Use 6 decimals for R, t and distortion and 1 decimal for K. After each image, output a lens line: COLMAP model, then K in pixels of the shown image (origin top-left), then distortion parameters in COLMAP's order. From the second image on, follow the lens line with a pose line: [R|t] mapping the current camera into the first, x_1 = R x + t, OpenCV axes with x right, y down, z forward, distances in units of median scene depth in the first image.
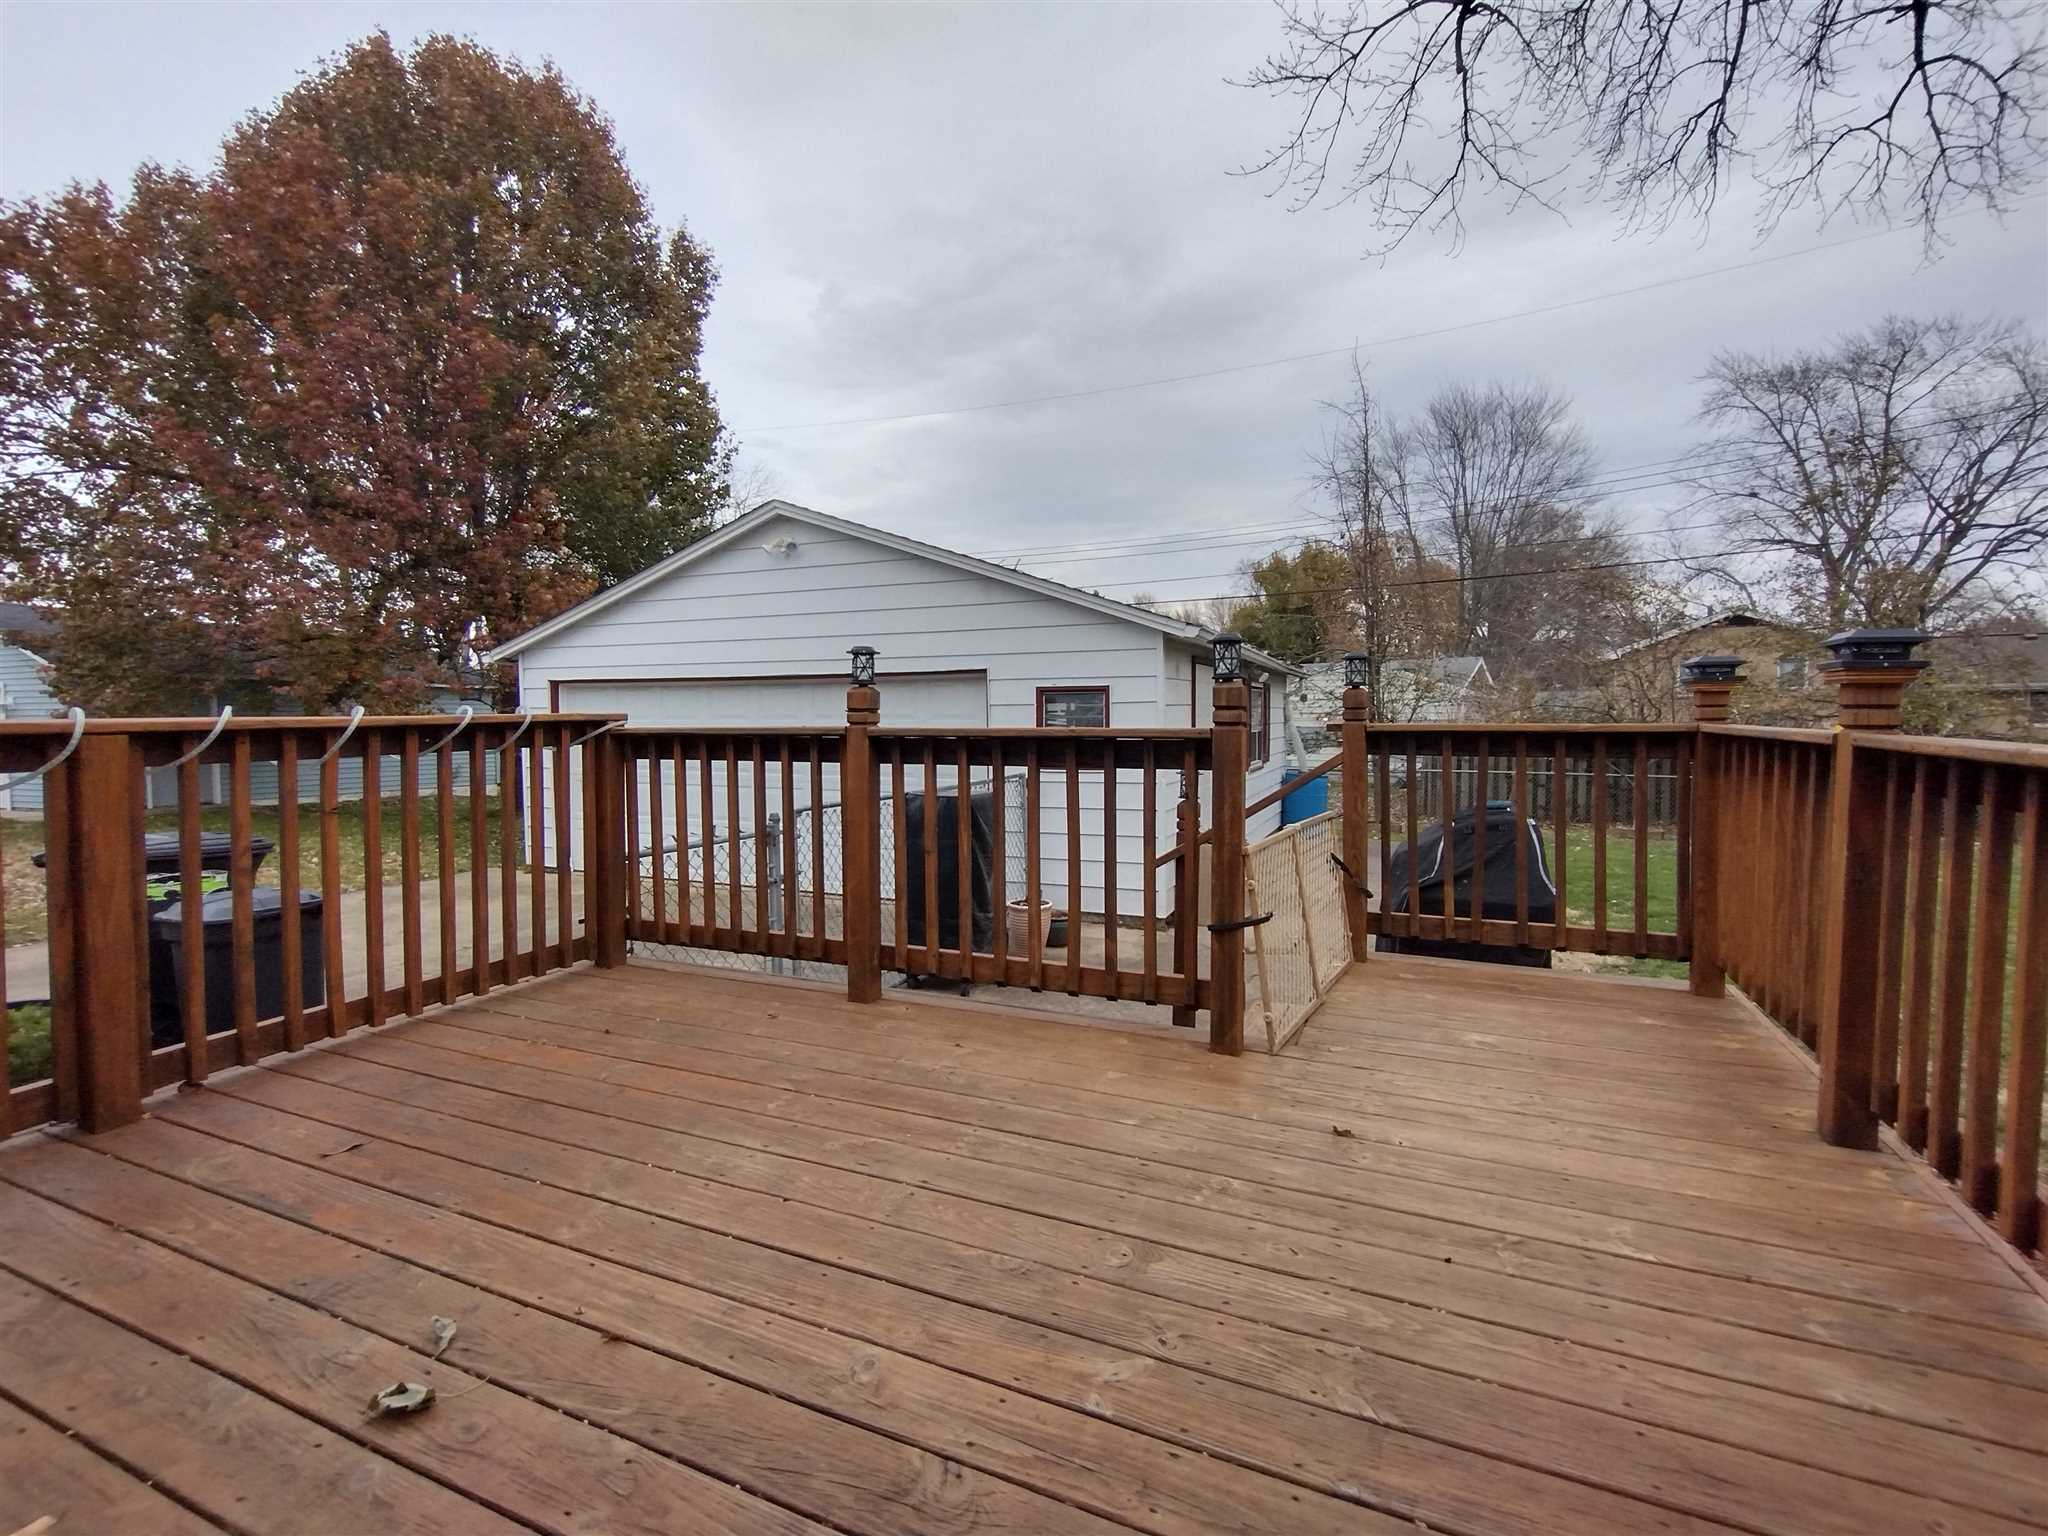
lens RADIAL K [[926.4, 0, 1026.5], [0, 926.4, 765.4], [0, 0, 1]] dist [-0.003982, 0.000486]
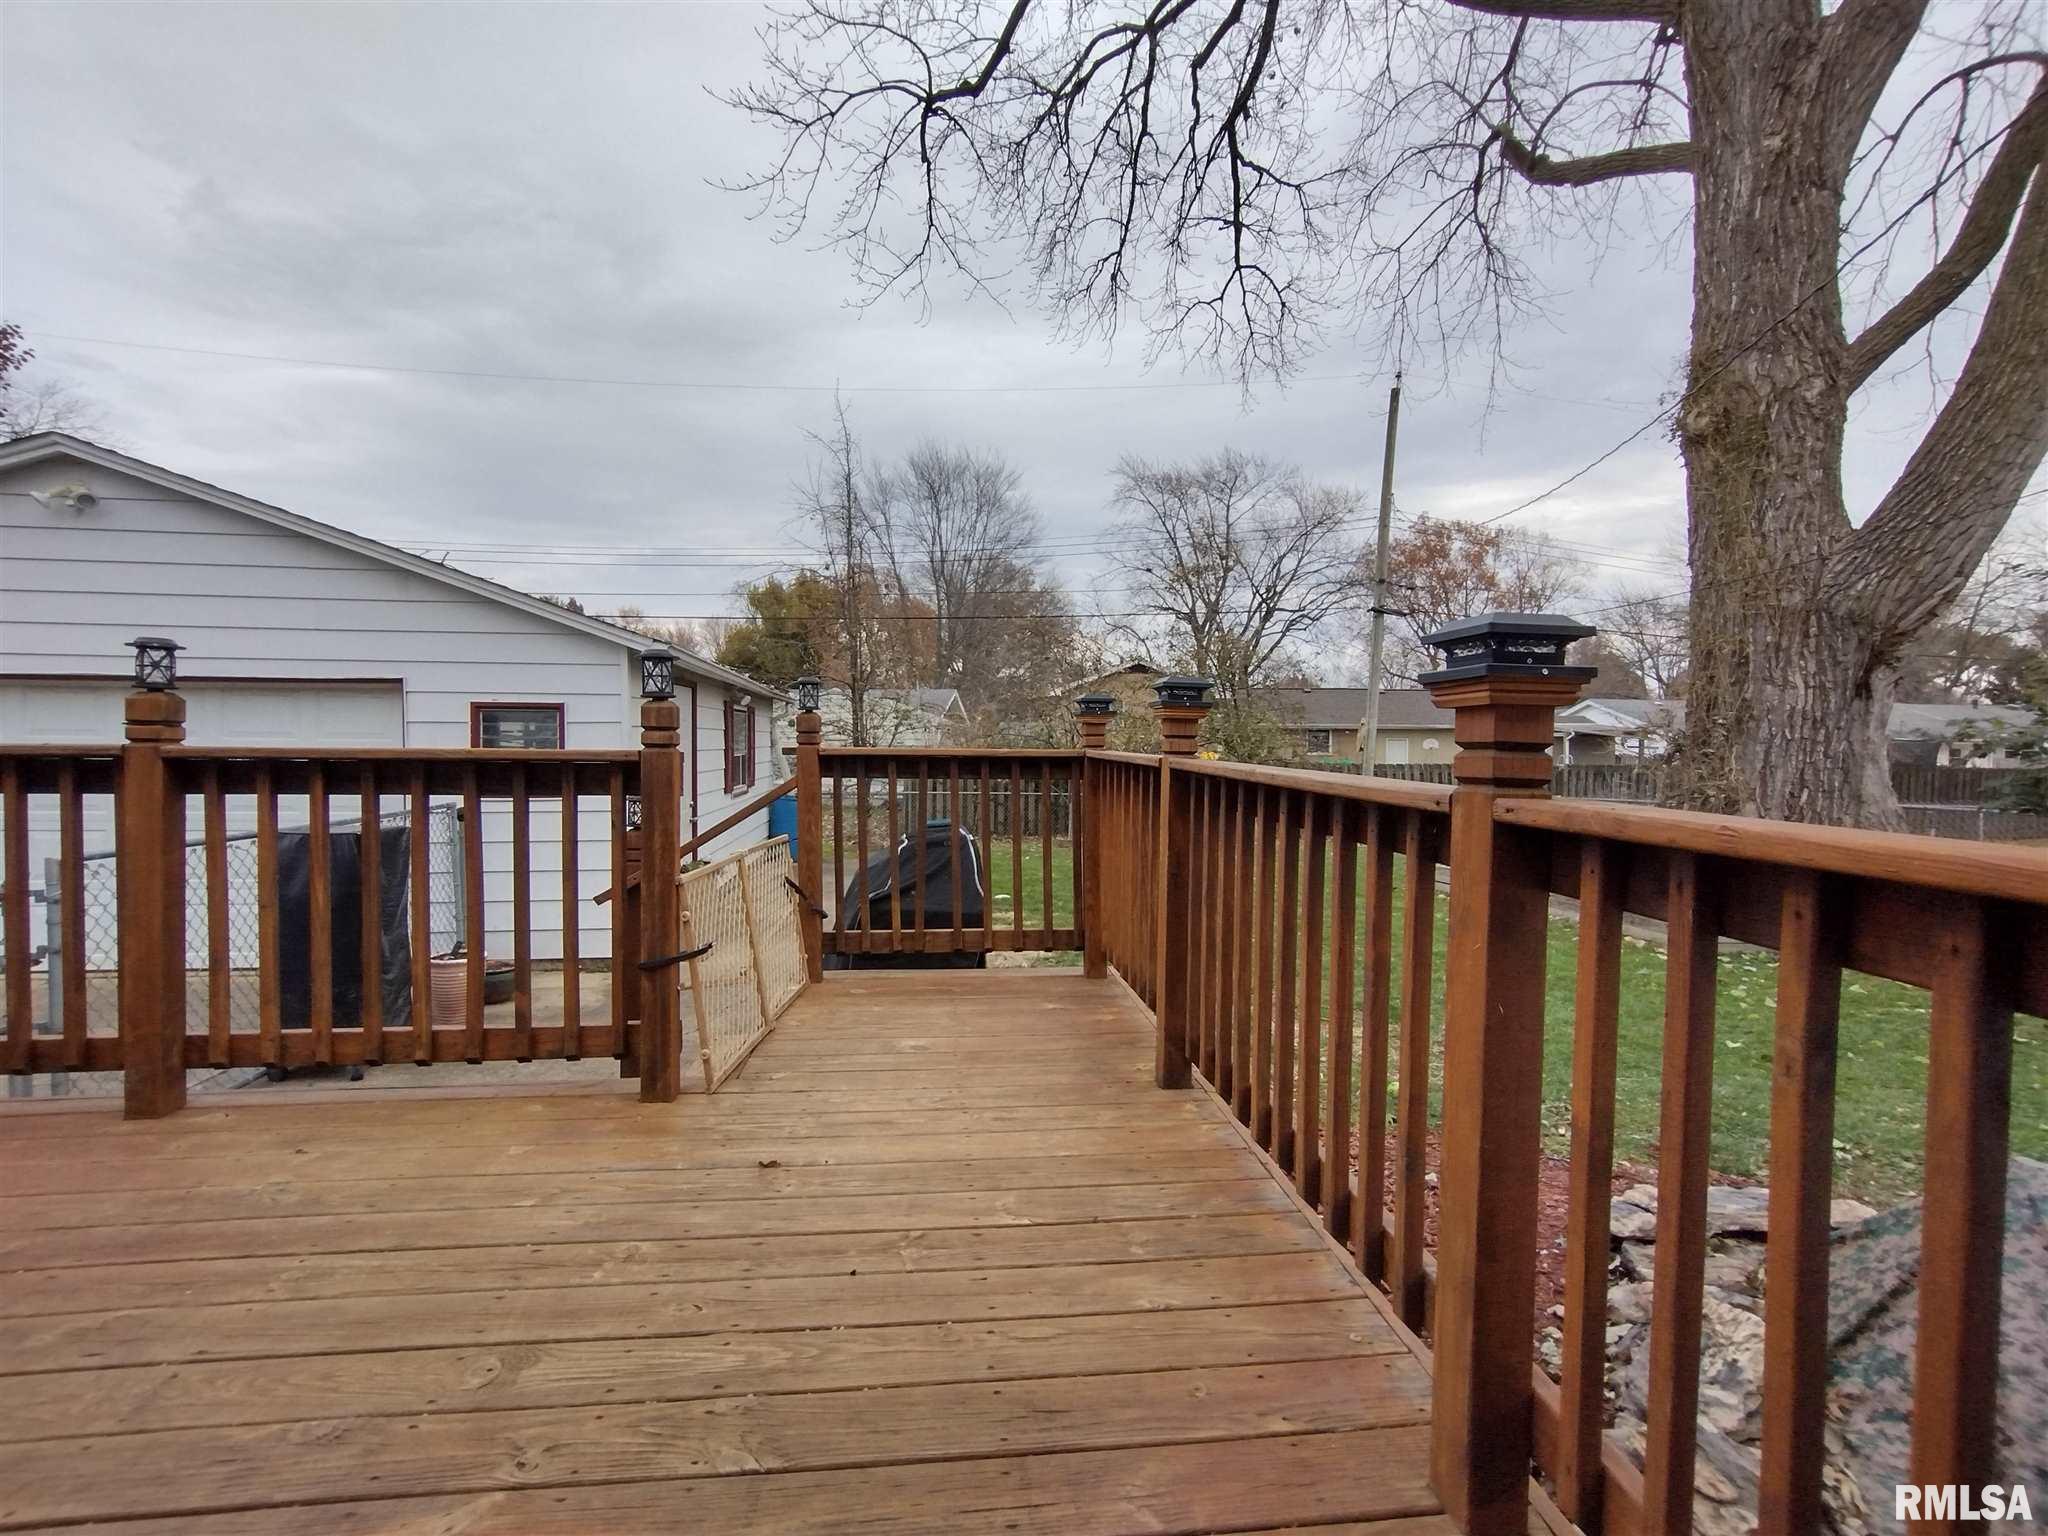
lens RADIAL K [[926.4, 0, 1026.5], [0, 926.4, 765.4], [0, 0, 1]] dist [-0.003982, 0.000486]
pose [[0.863105, -0.000211, 0.505024, 0.019620], [0.013563, 0.999649, -0.022763, 0.000405], [-0.504842, 0.026497, 0.862805, 0.001709]]
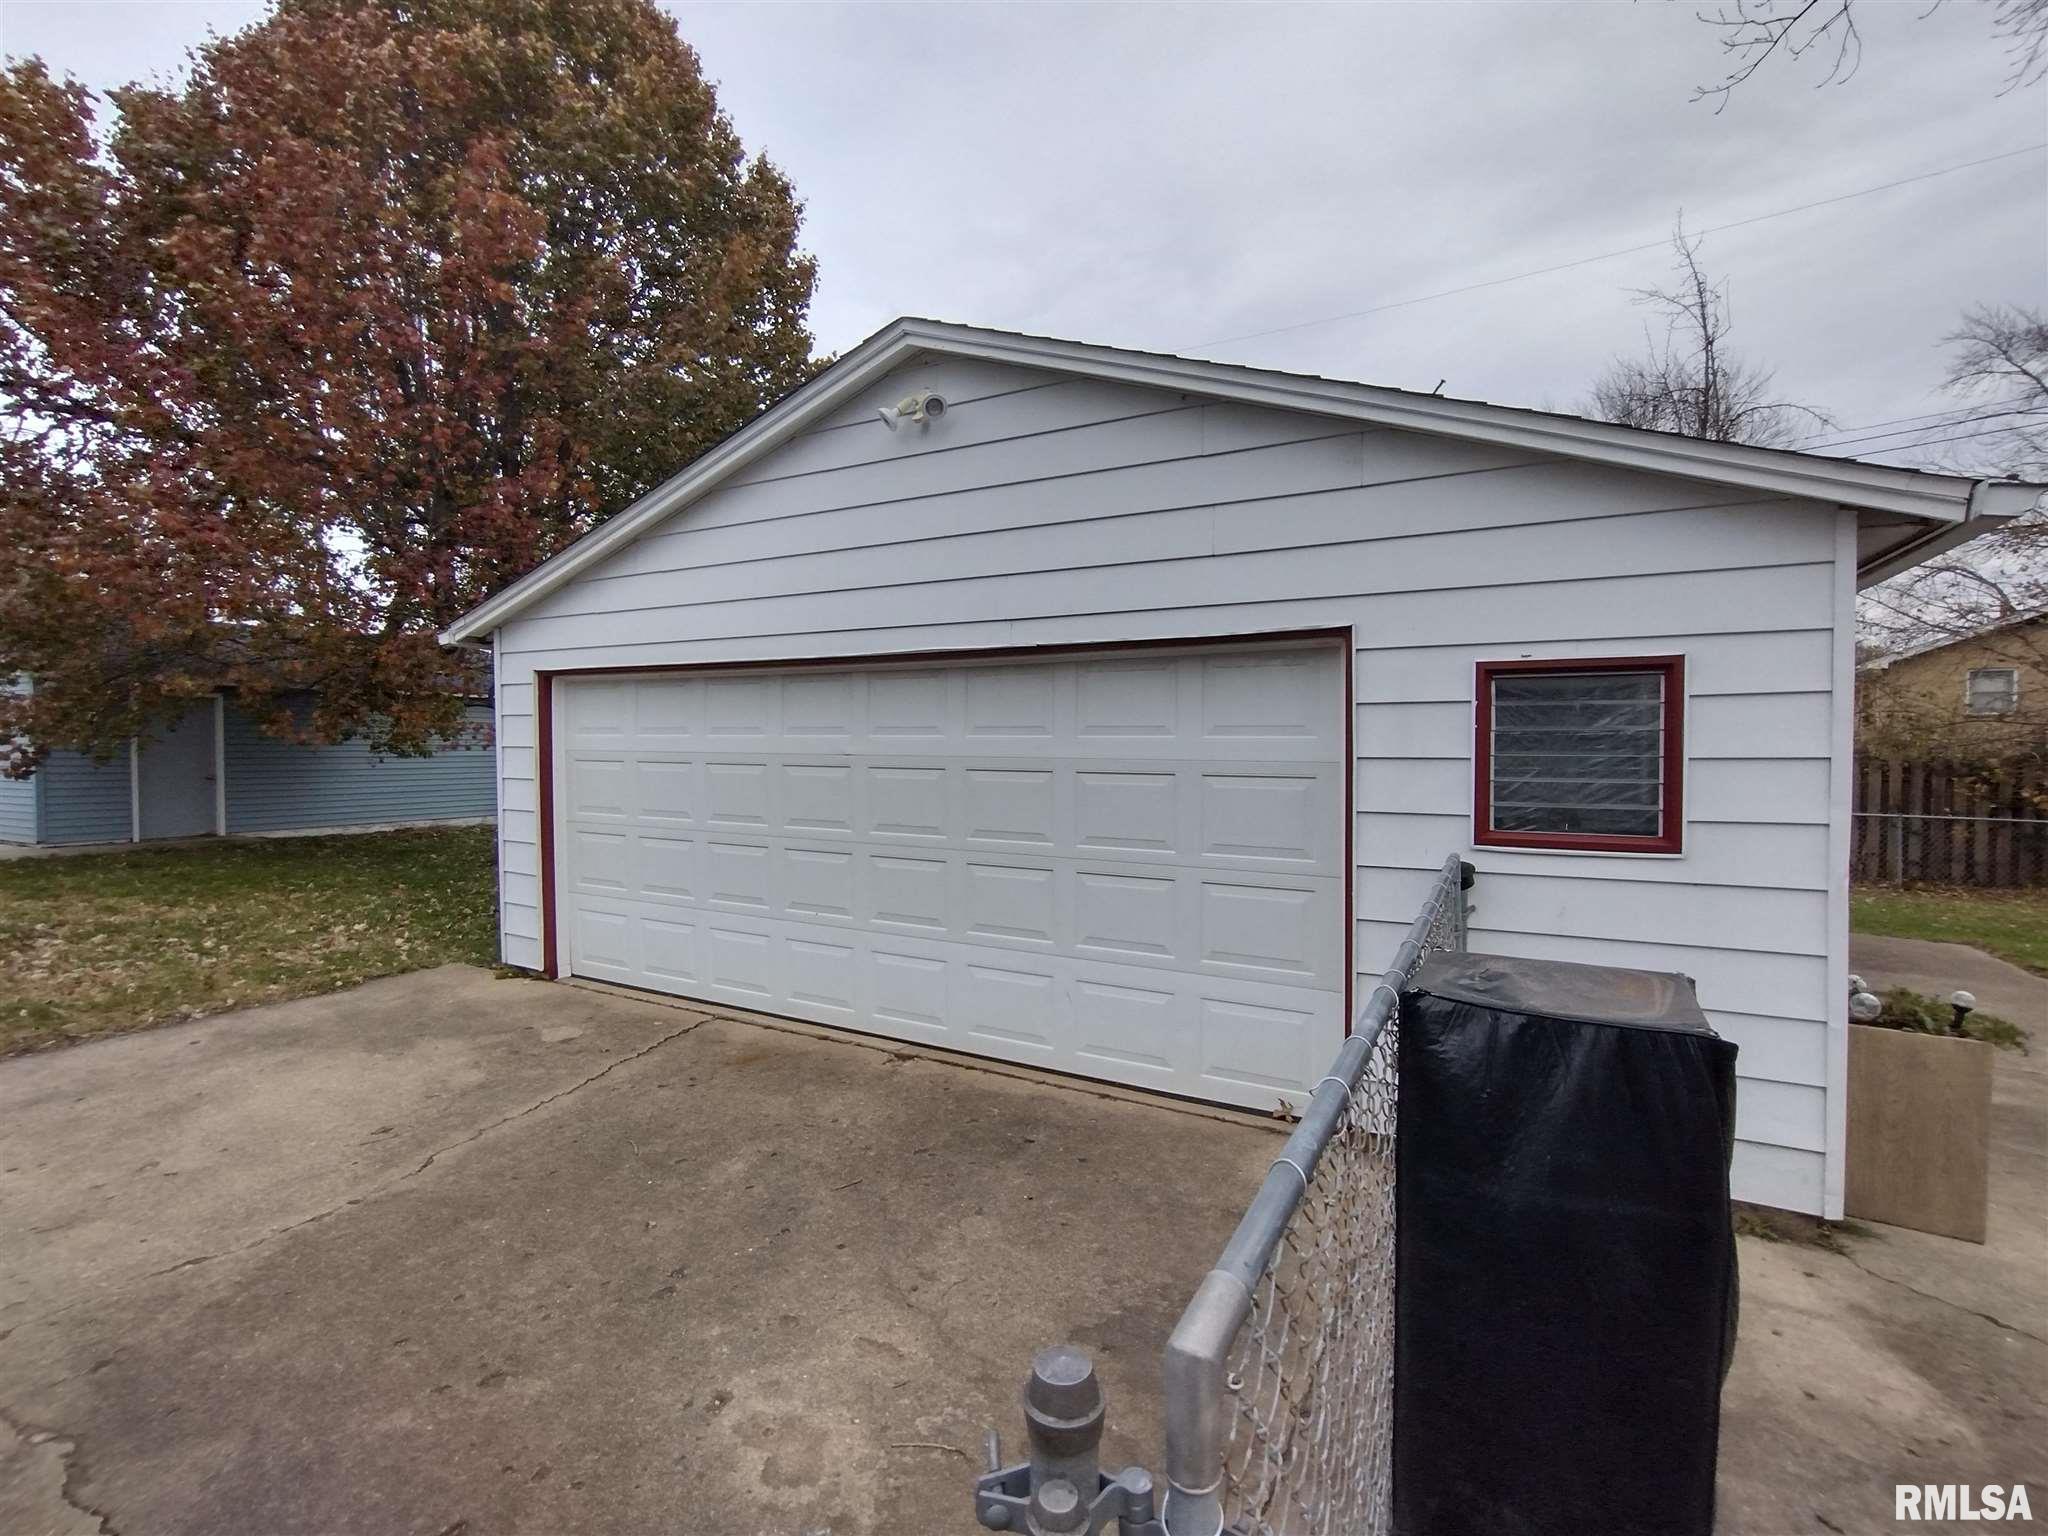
lens RADIAL K [[926.4, 0, 1026.5], [0, 926.4, 765.4], [0, 0, 1]] dist [-0.003982, 0.000486]
pose [[0.996363, 0.006733, -0.084950, -0.157054], [-0.008644, 0.999717, -0.022149, -0.020624], [0.084776, 0.022803, 0.996139, 0.488056]]
